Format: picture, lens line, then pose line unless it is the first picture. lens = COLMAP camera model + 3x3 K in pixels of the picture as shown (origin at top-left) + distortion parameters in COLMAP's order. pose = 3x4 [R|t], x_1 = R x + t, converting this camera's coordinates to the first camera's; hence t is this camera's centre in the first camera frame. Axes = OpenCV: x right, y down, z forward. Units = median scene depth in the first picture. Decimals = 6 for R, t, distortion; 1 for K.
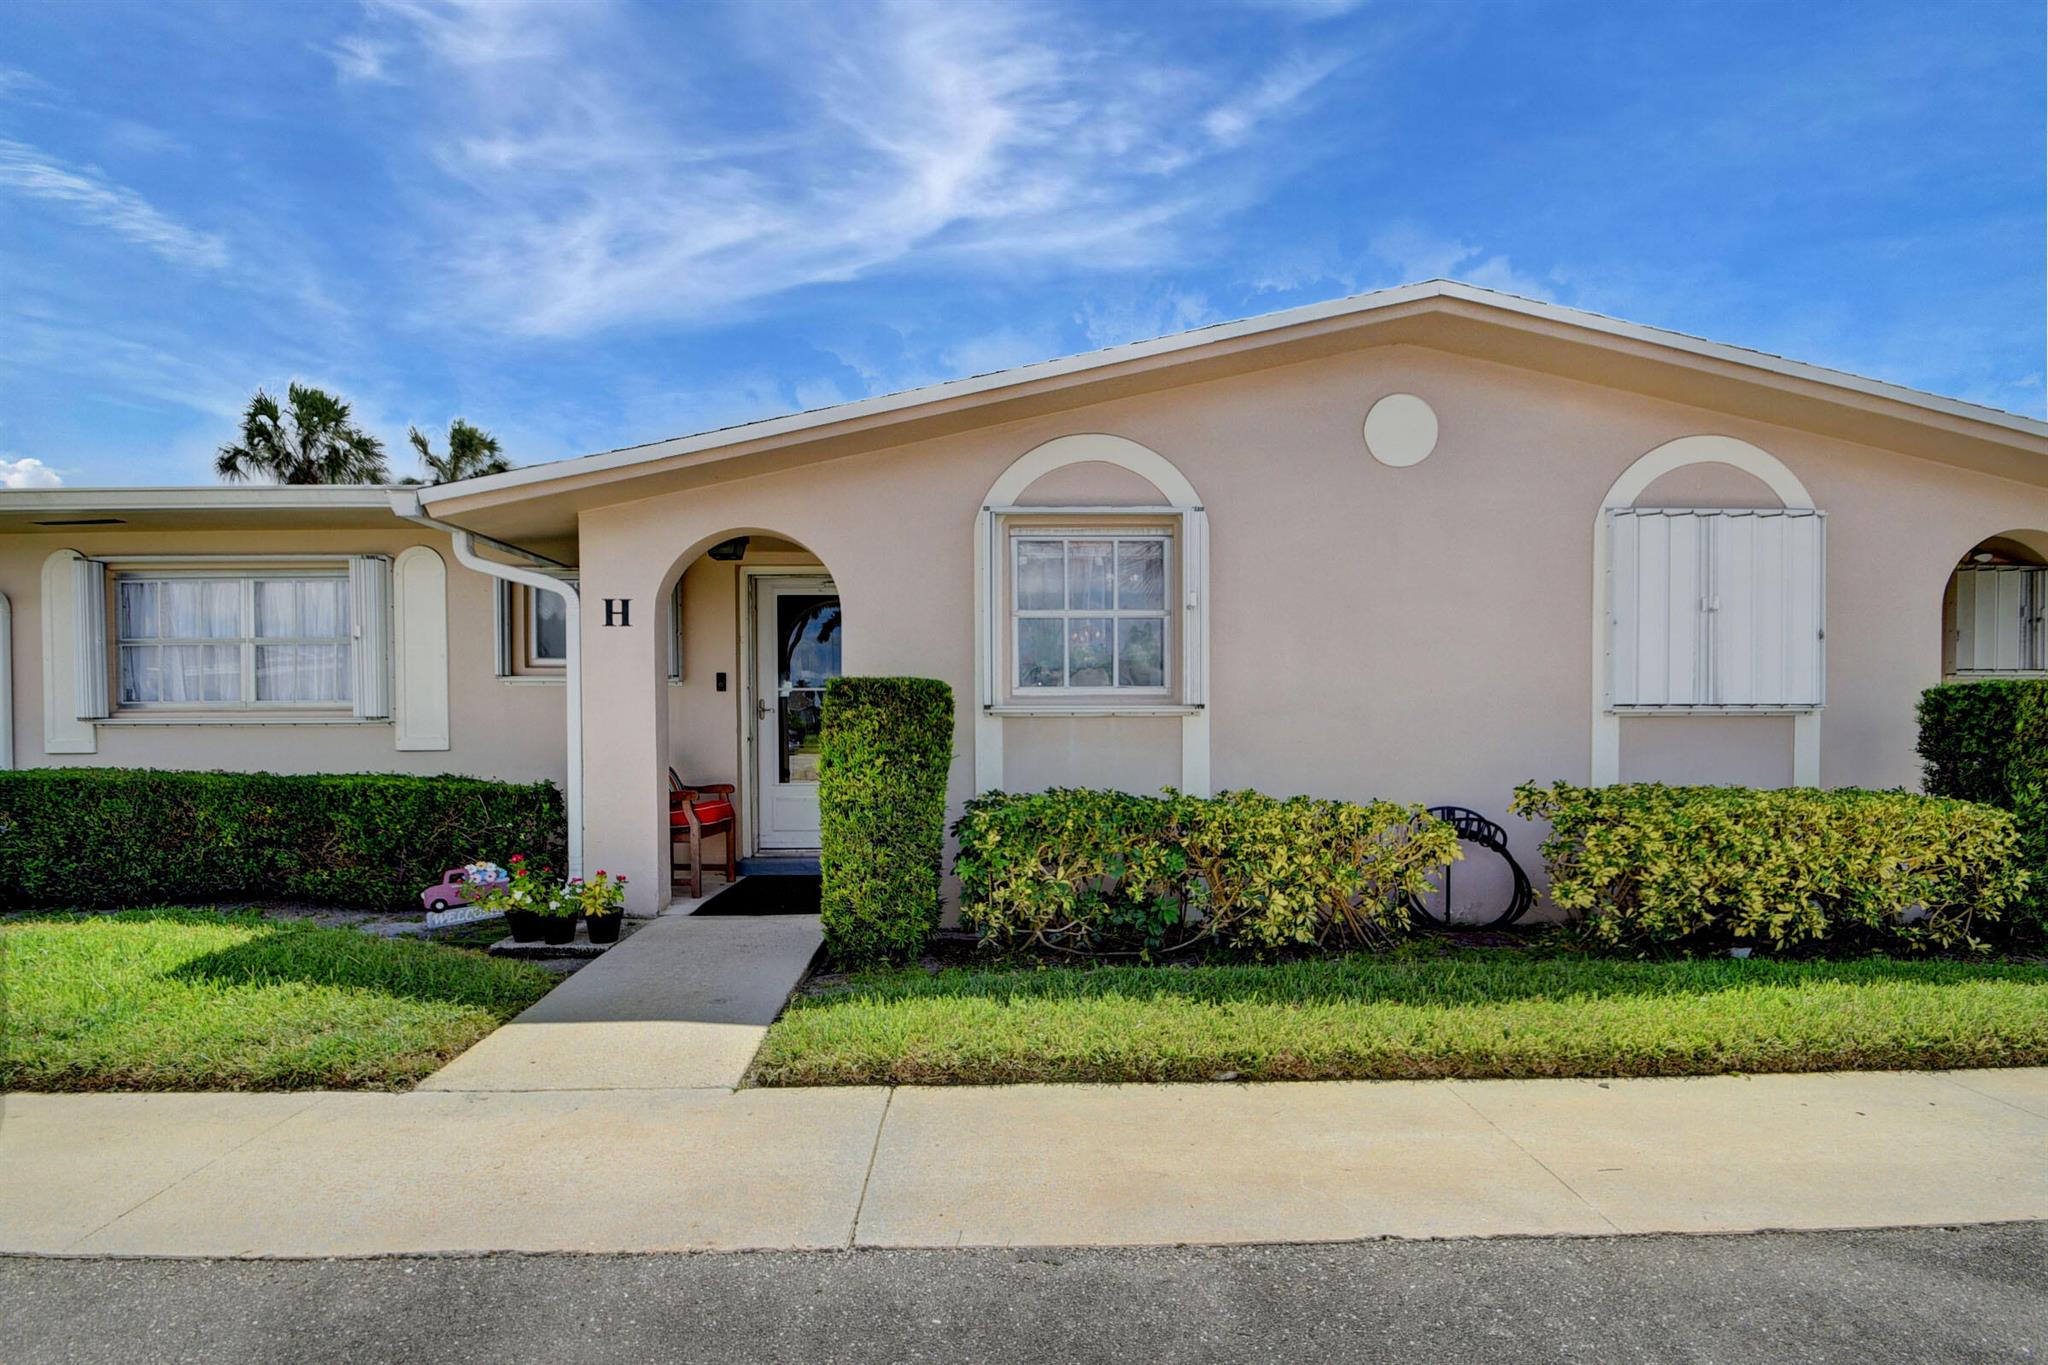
lens RADIAL K [[903.1, 0, 1014.3], [0, 903.1, 734.7], [0, 0, 1]] dist [0.011283, -0.015902]
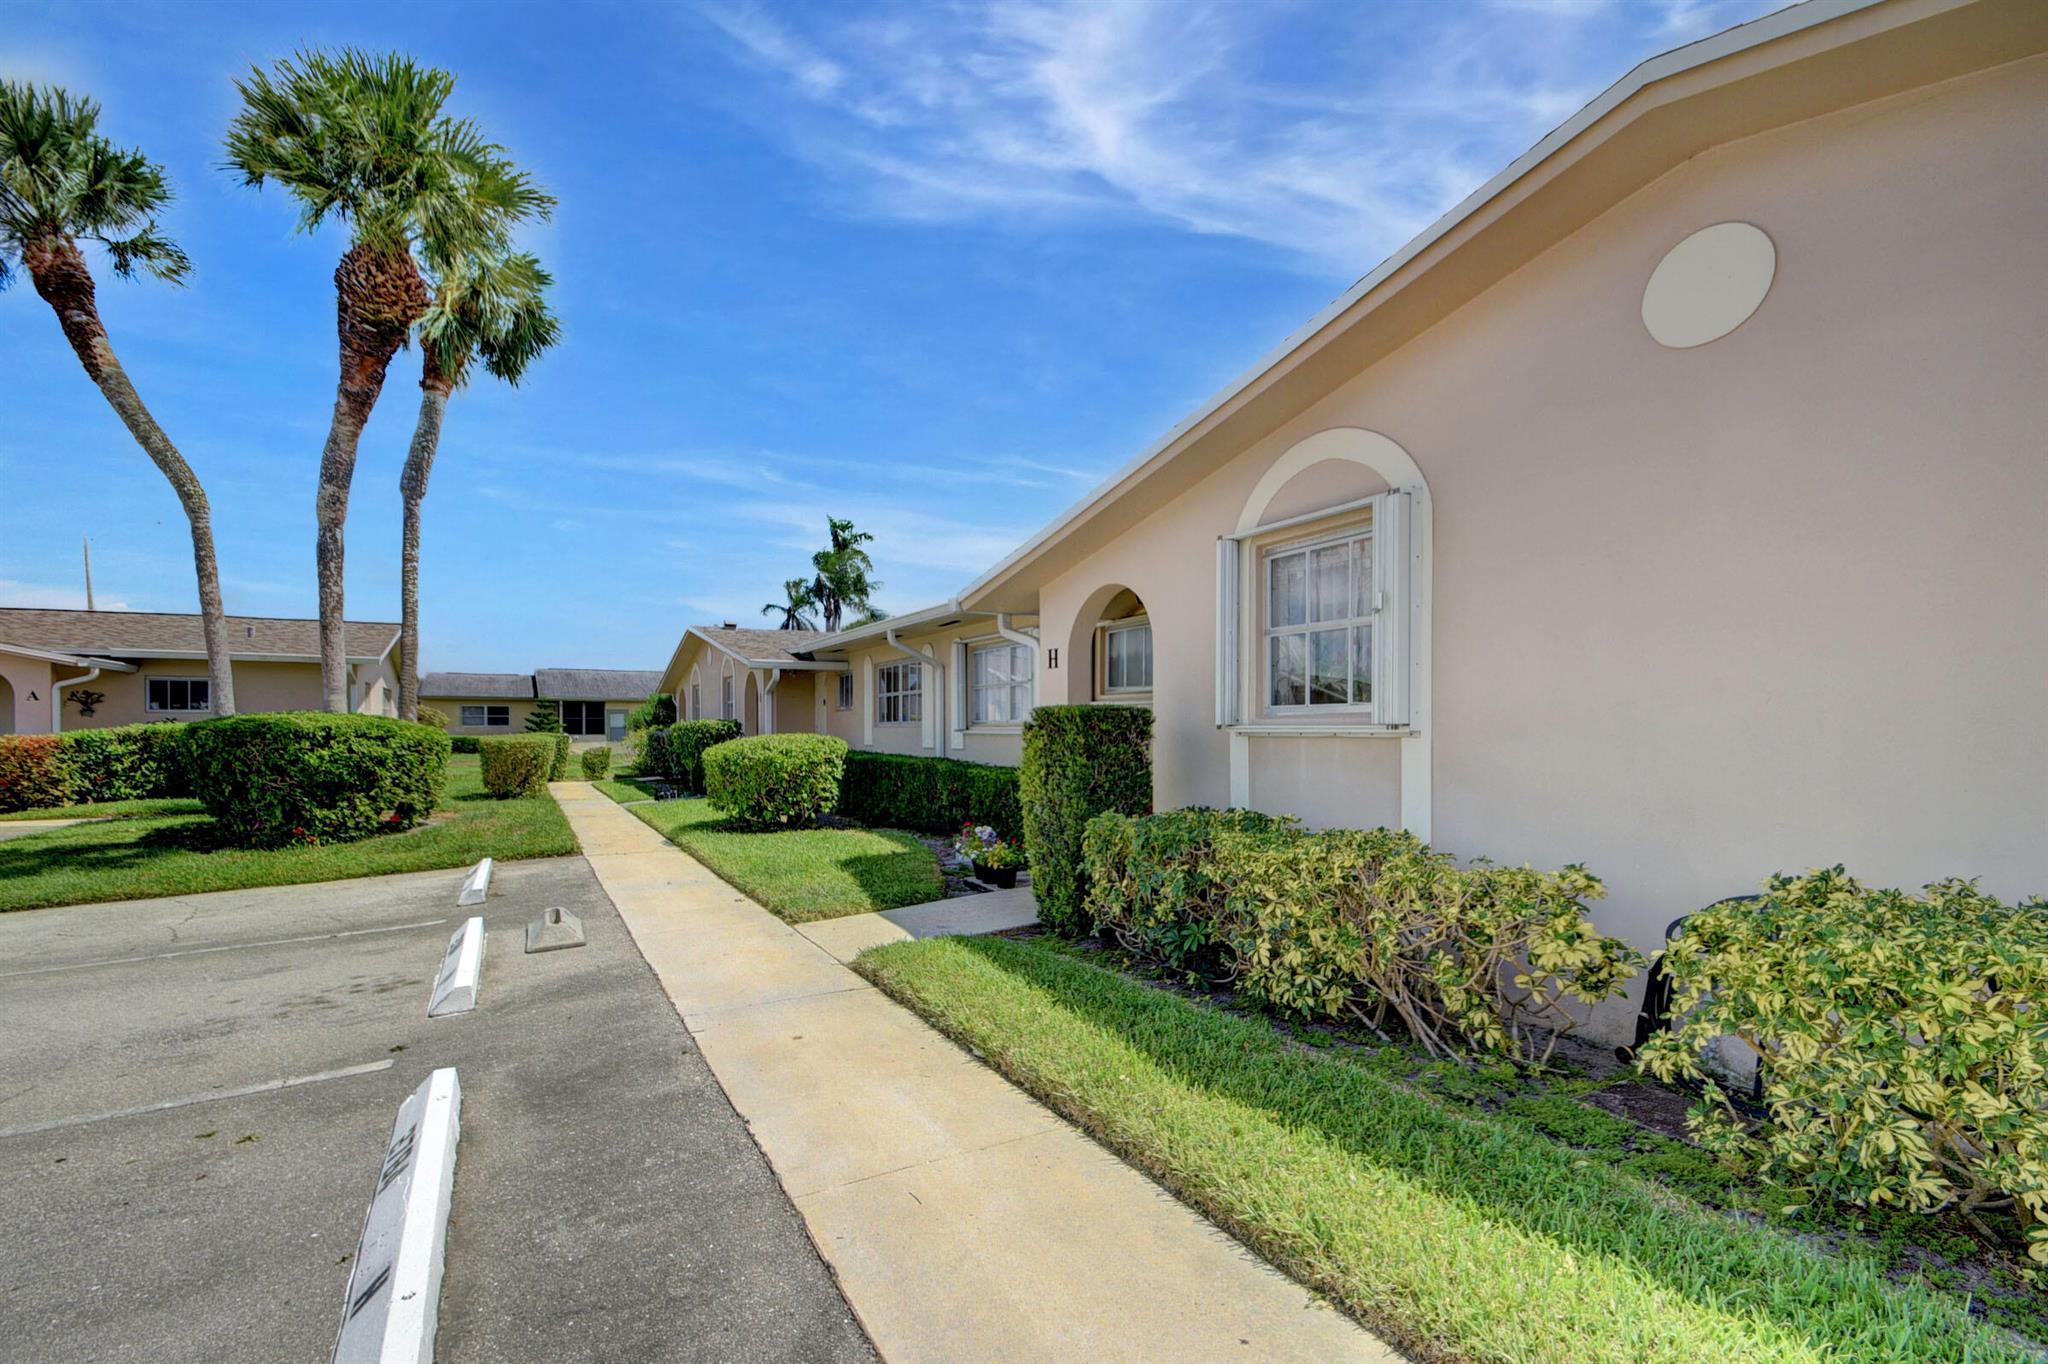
lens RADIAL K [[903.1, 0, 1014.3], [0, 903.1, 734.2], [0, 0, 1]] dist [0.011283, -0.015902]
pose [[0.467774, 0.009275, -0.883799, 0.753866], [-0.012843, 0.999911, 0.003696, -0.022286], [0.883755, 0.009622, 0.467852, 0.289489]]
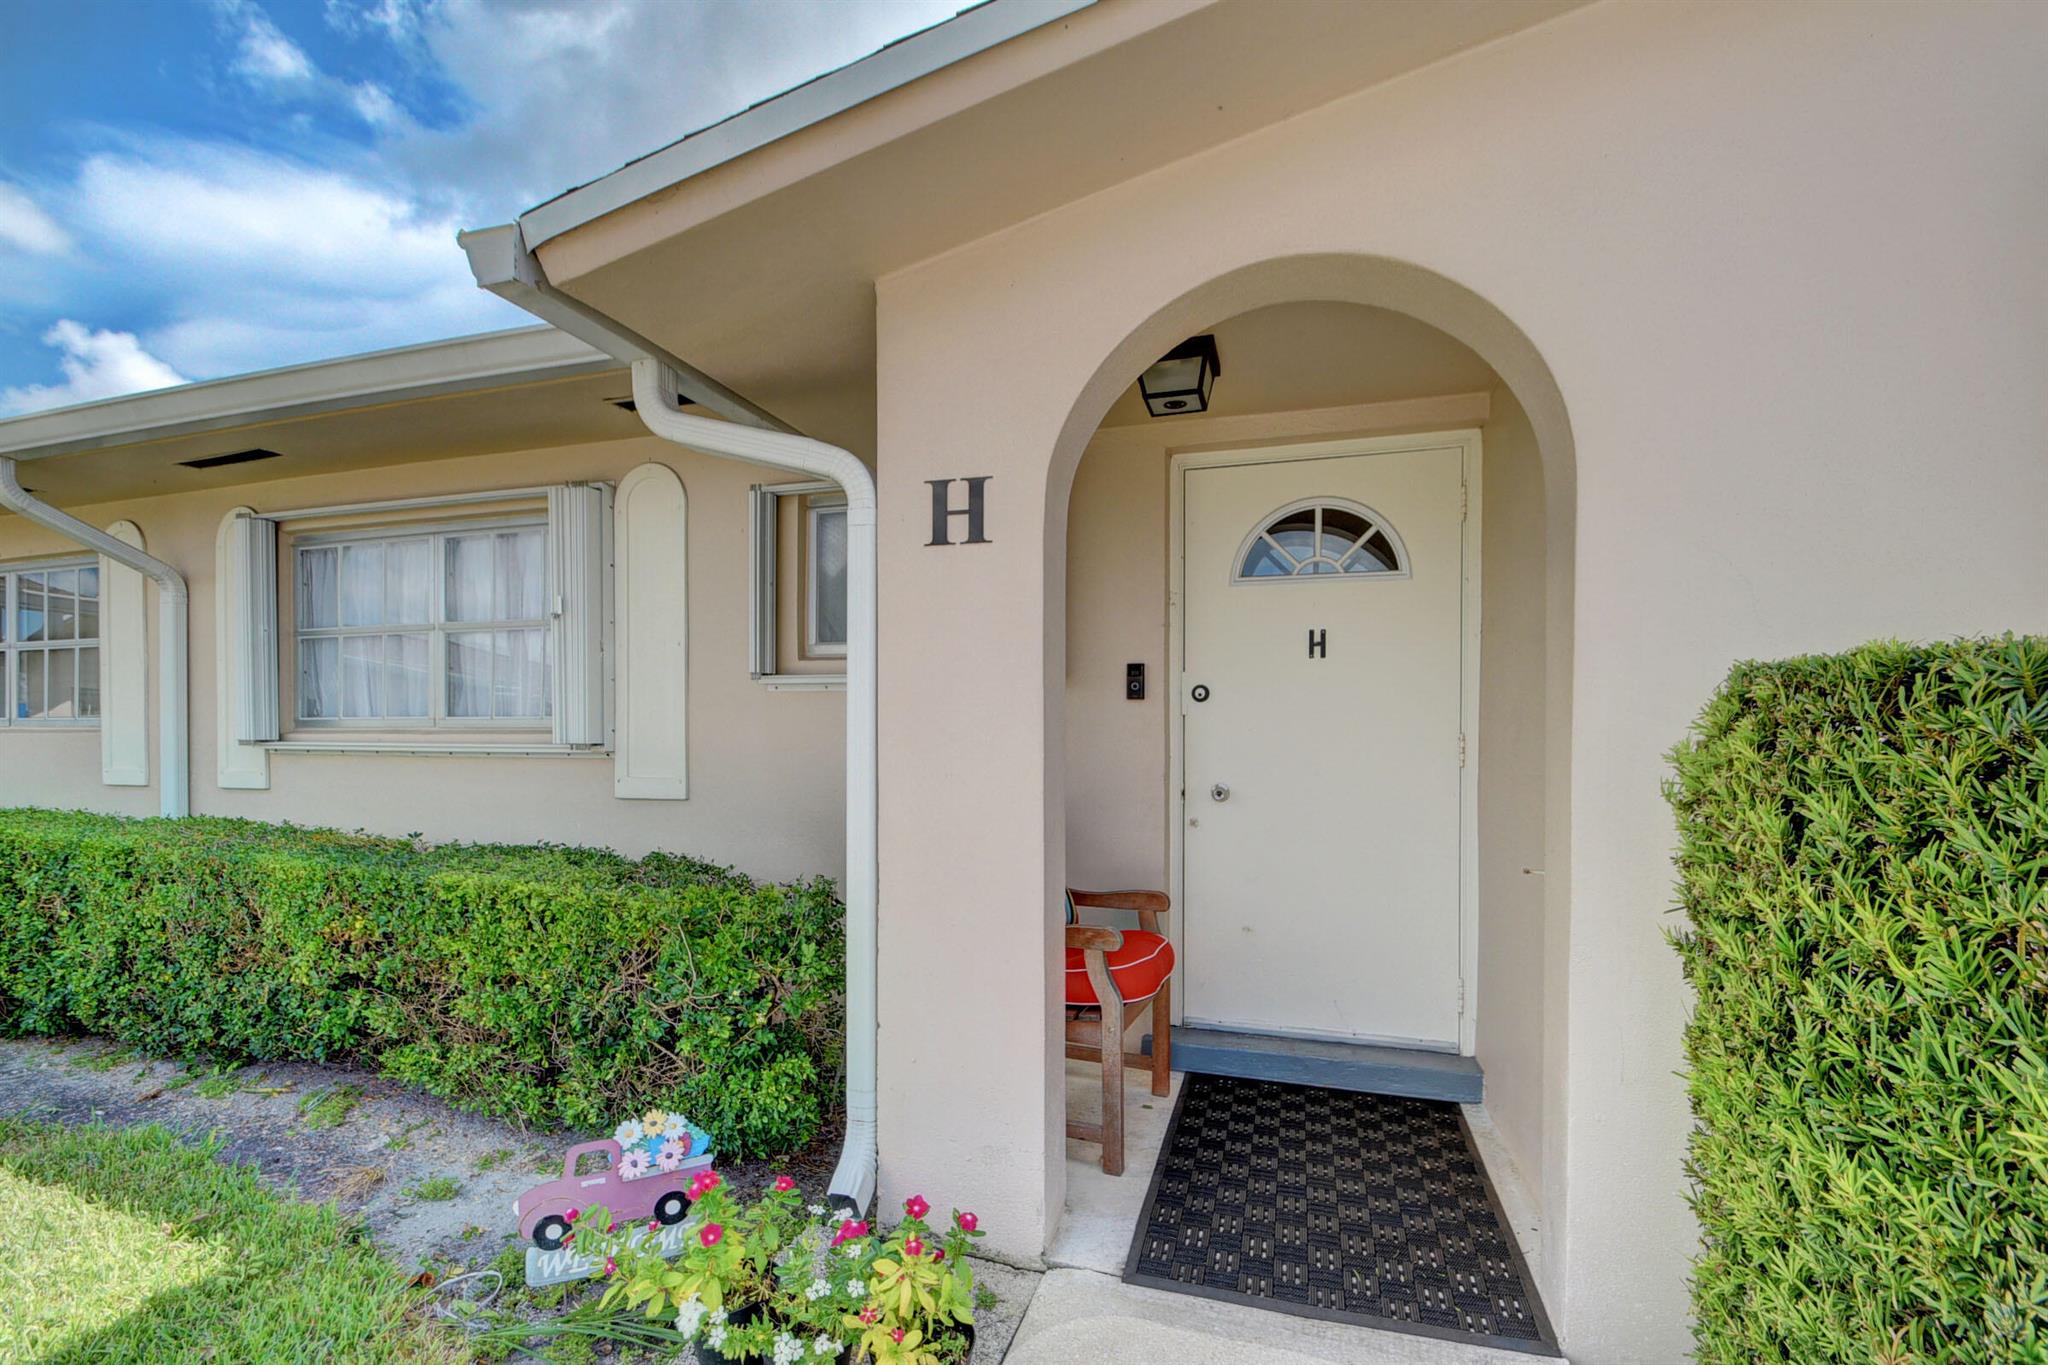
lens RADIAL K [[903.1, 0, 1014.3], [0, 903.1, 734.7], [0, 0, 1]] dist [0.011283, -0.015902]
pose [[0.948650, 0.007927, -0.316229, -0.278749], [-0.009105, 0.999956, -0.002248, -0.032414], [0.316197, 0.005012, 0.948680, 0.607788]]
